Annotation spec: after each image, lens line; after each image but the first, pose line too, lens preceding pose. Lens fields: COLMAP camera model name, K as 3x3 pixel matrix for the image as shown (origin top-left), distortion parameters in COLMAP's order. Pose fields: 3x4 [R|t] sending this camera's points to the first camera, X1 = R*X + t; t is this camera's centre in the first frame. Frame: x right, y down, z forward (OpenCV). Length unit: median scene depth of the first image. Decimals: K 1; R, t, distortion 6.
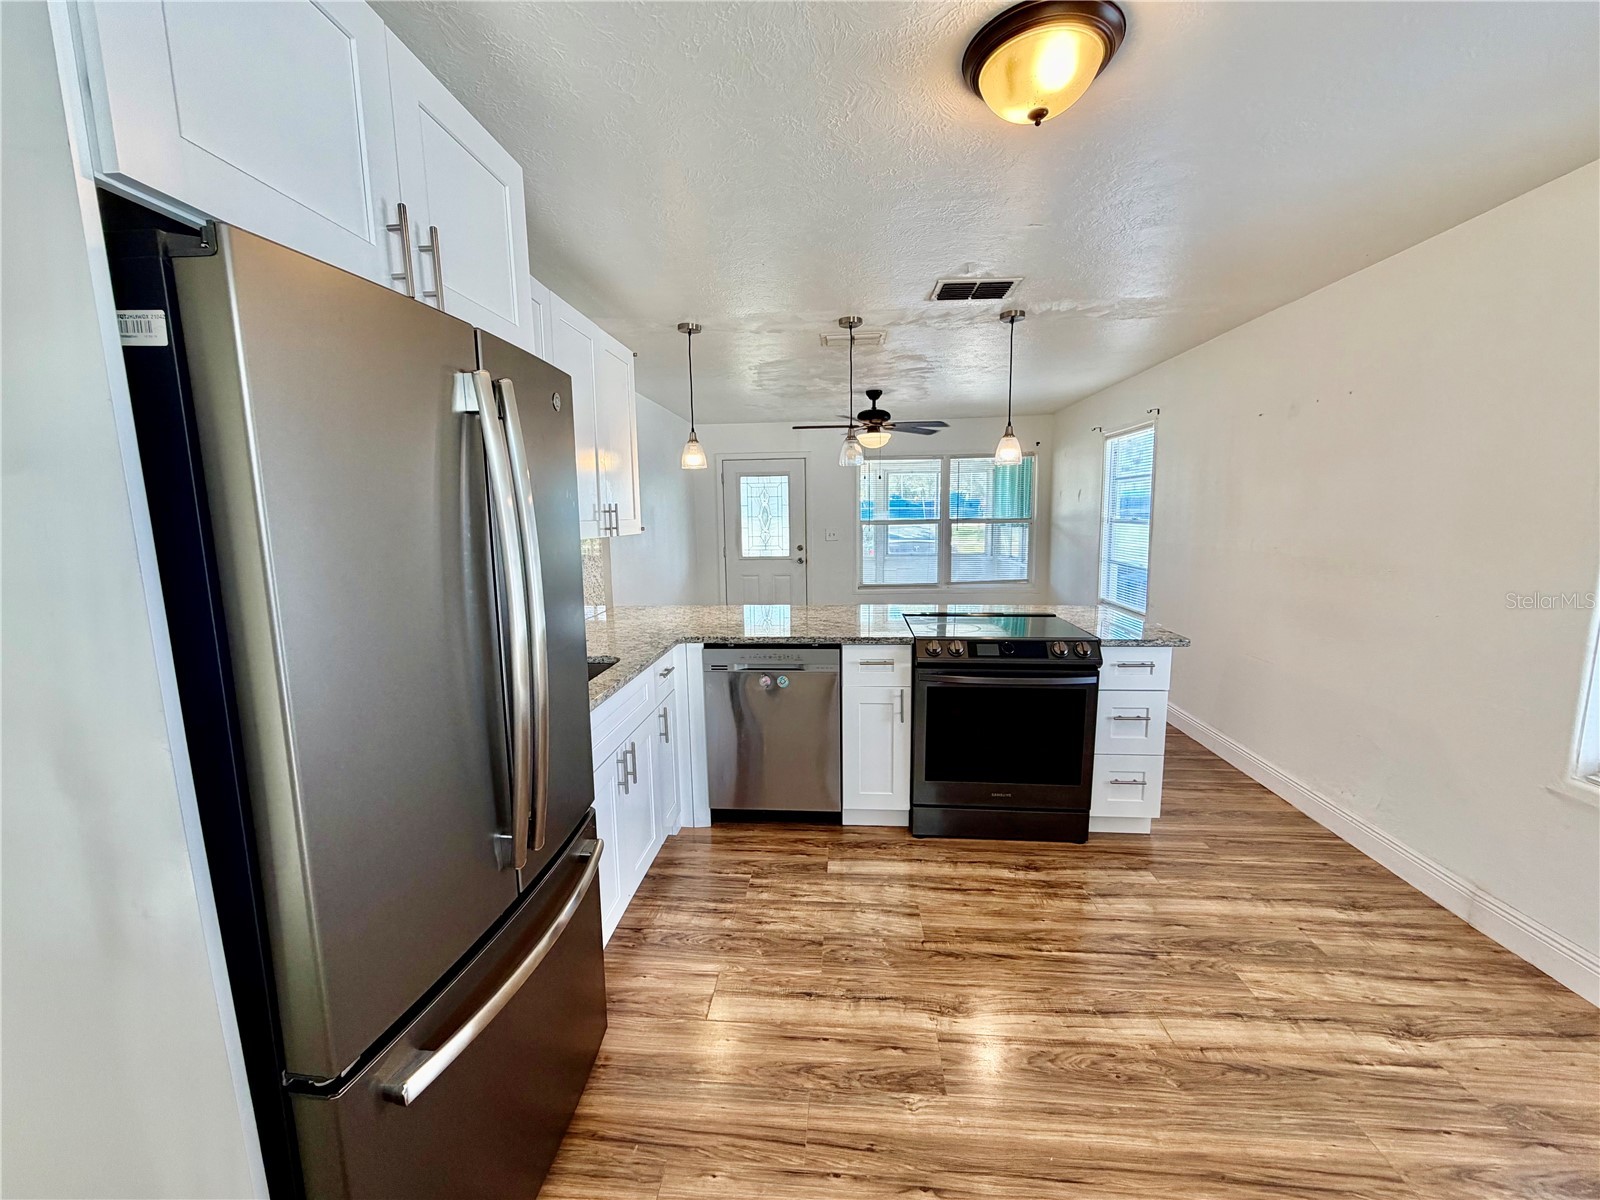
lens RADIAL K [[636.3, 0, 798.0], [0, 636.3, 589.6], [0, 0, 1]] dist [-0.003183, 0.000814]
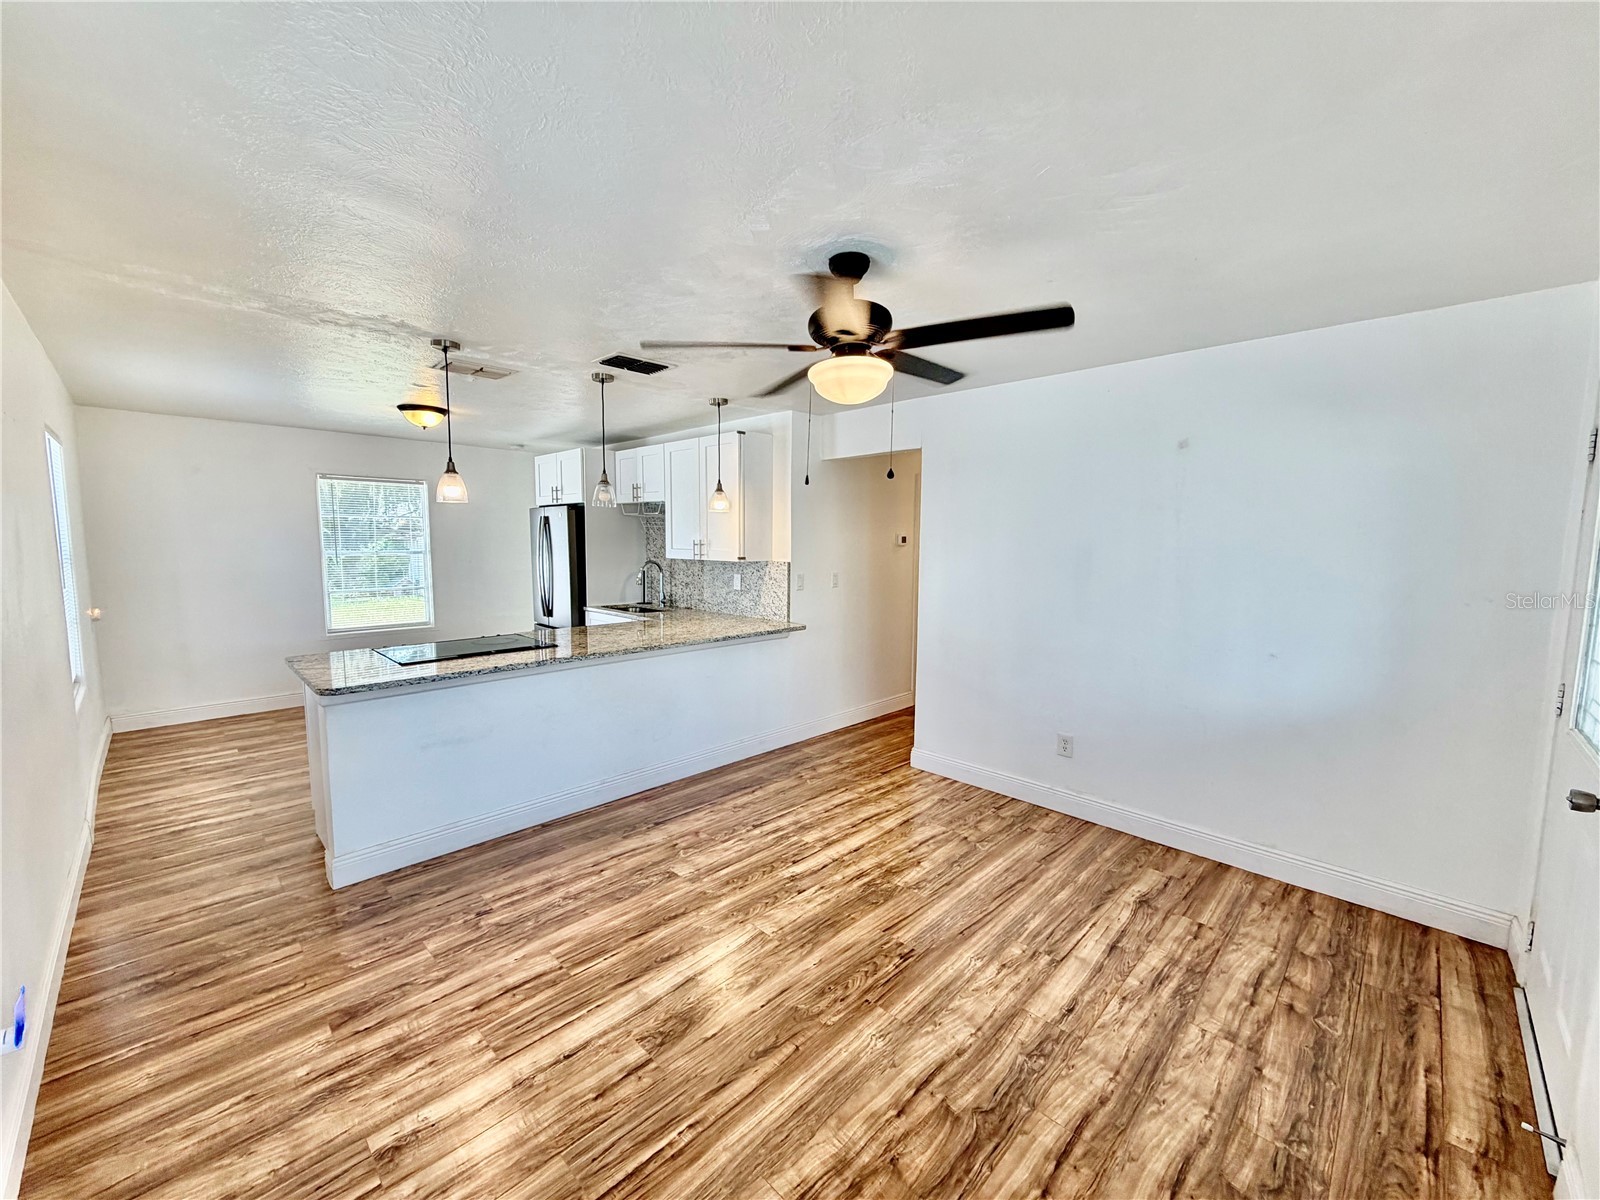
lens RADIAL K [[636.3, 0, 798.2], [0, 636.3, 607.2], [0, 0, 1]] dist [-0.003183, 0.000814]
pose [[-0.644978, 0.095717, -0.758183, 0.854239], [-0.088981, 0.975971, 0.198907, -0.333578], [0.759003, 0.195754, -0.620963, 2.383610]]
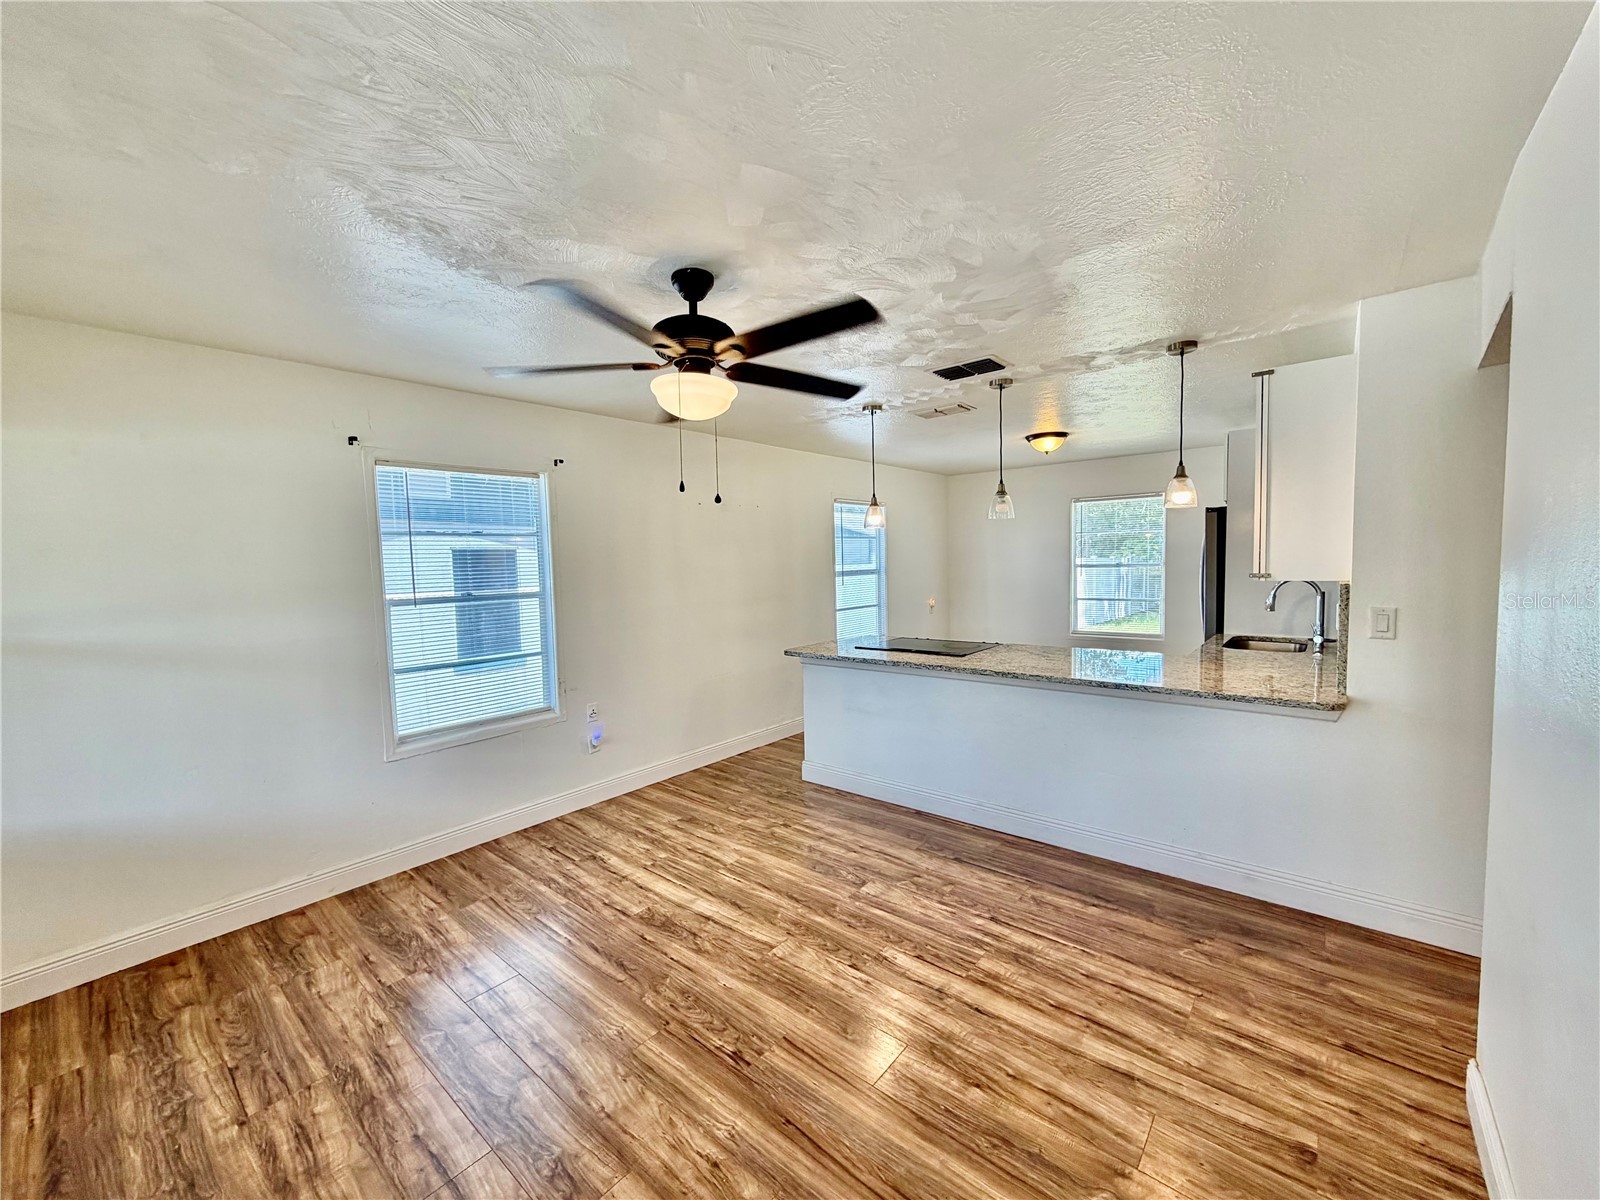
lens RADIAL K [[636.3, 0, 798.2], [0, 636.3, 615.1], [0, 0, 1]] dist [-0.003183, 0.000814]
pose [[-0.810368, -0.011288, 0.585813, -0.317917], [0.113048, 0.978016, 0.175228, -0.318574], [-0.574912, 0.208224, -0.791277, 2.475554]]
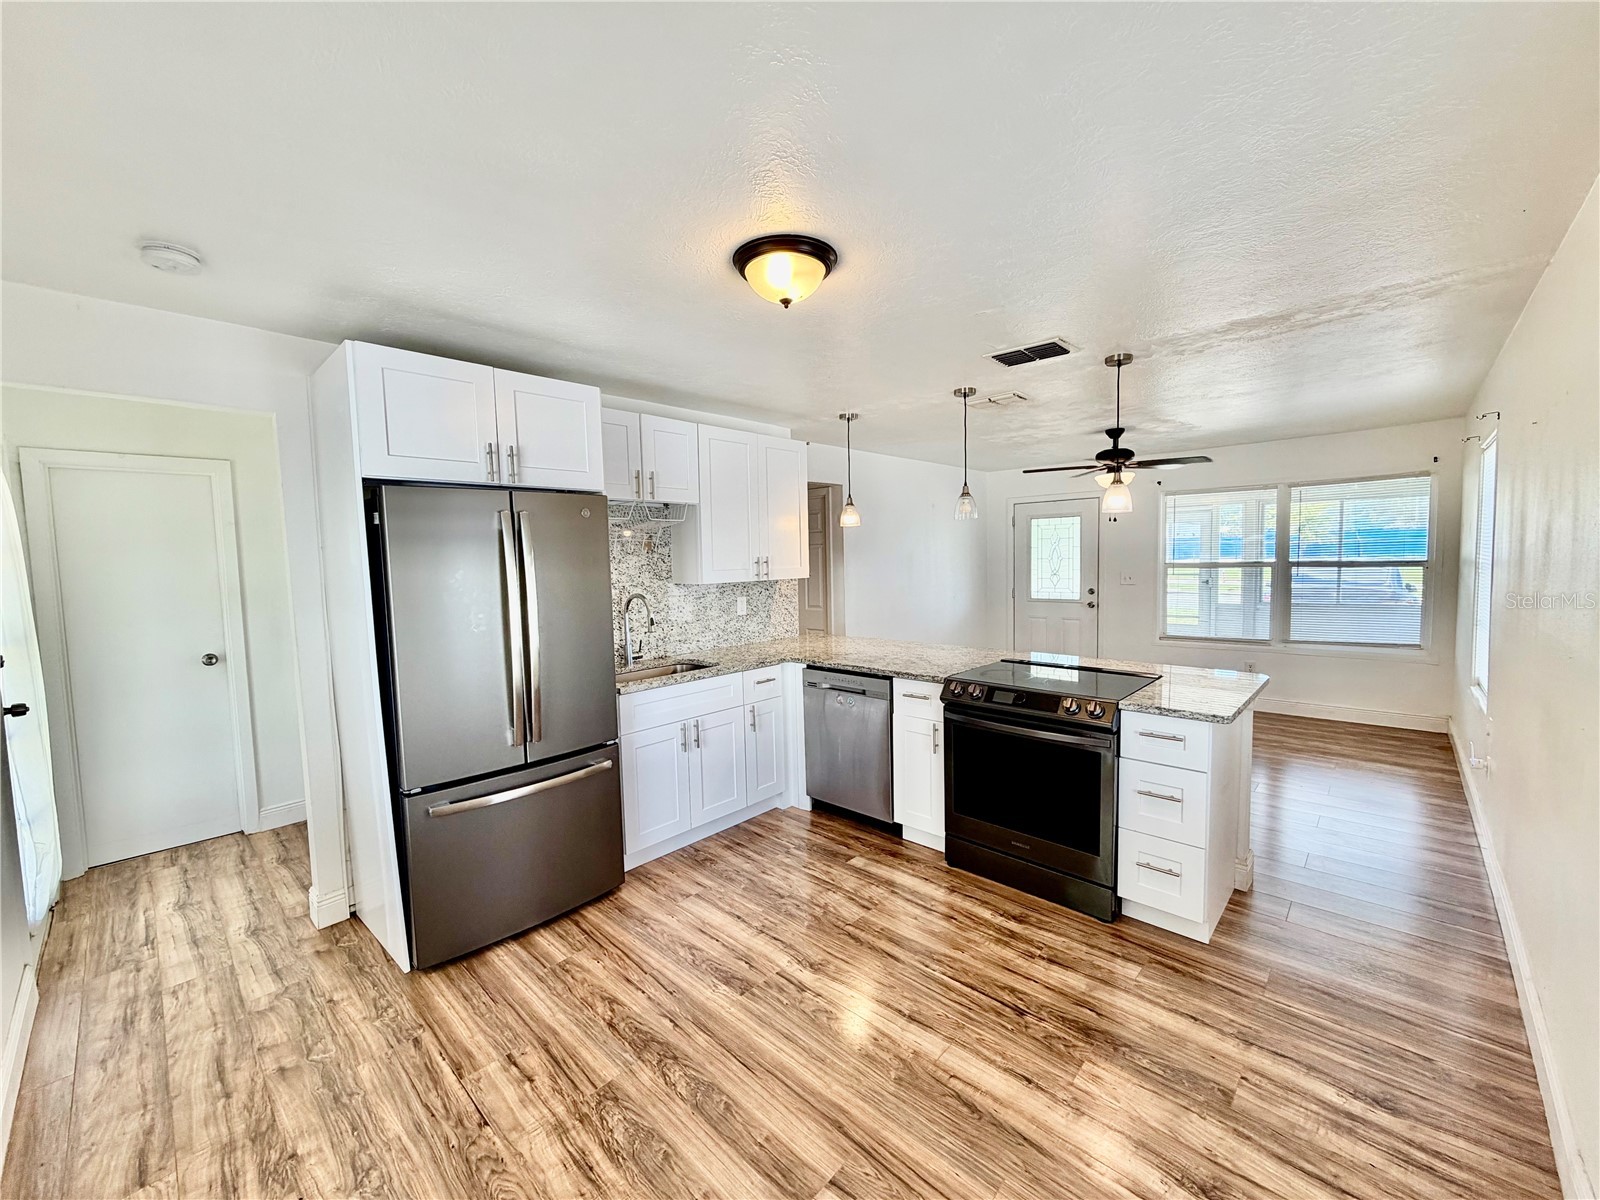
lens RADIAL K [[636.3, 0, 799.5], [0, 636.3, 586.5], [0, 0, 1]] dist [-0.003183, 0.000814]
pose [[0.781197, 0.026598, -0.623718, 0.667197], [-0.064034, 0.997236, -0.037674, -0.024551], [0.620992, 0.069370, 0.780741, -0.031517]]
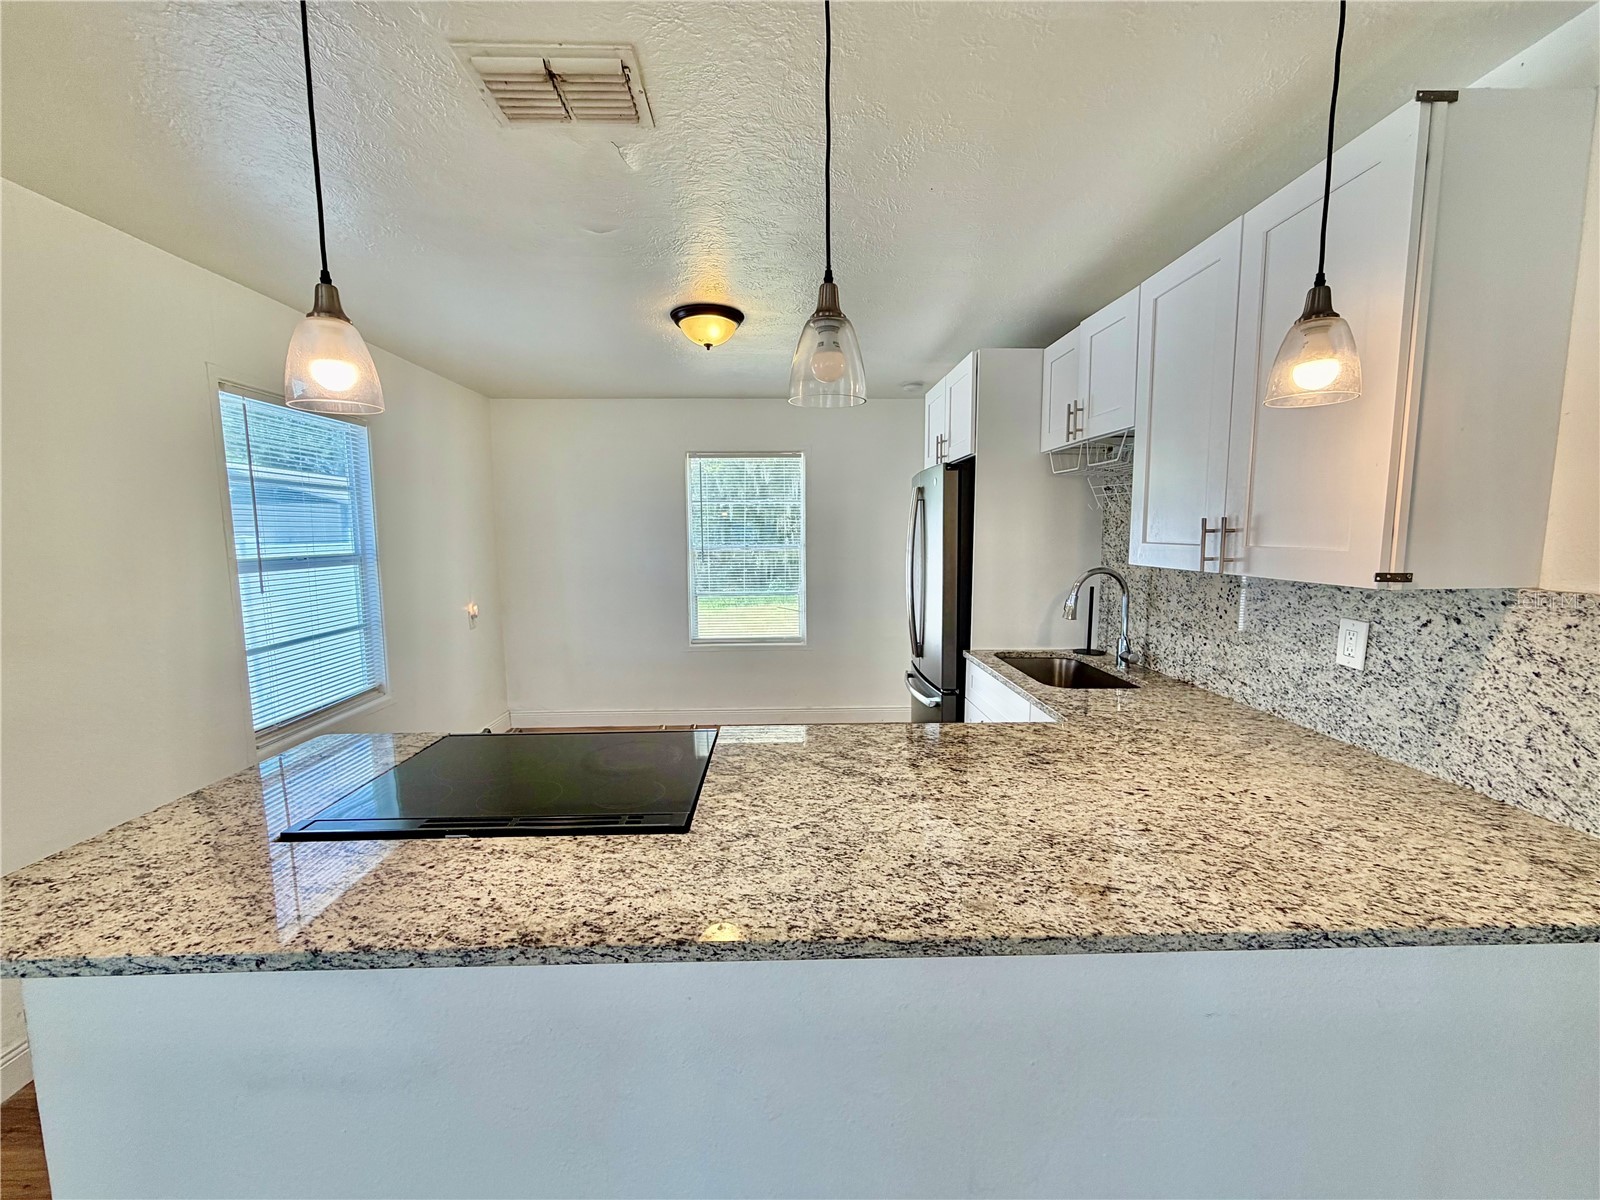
lens RADIAL K [[636.3, 0, 795.2], [0, 636.3, 600.6], [0, 0, 1]] dist [-0.003183, 0.000814]
pose [[-0.994574, 0.036498, -0.097423, 0.154968], [0.013150, 0.973033, 0.230289, -0.210298], [0.103201, 0.227759, -0.968233, 1.620108]]
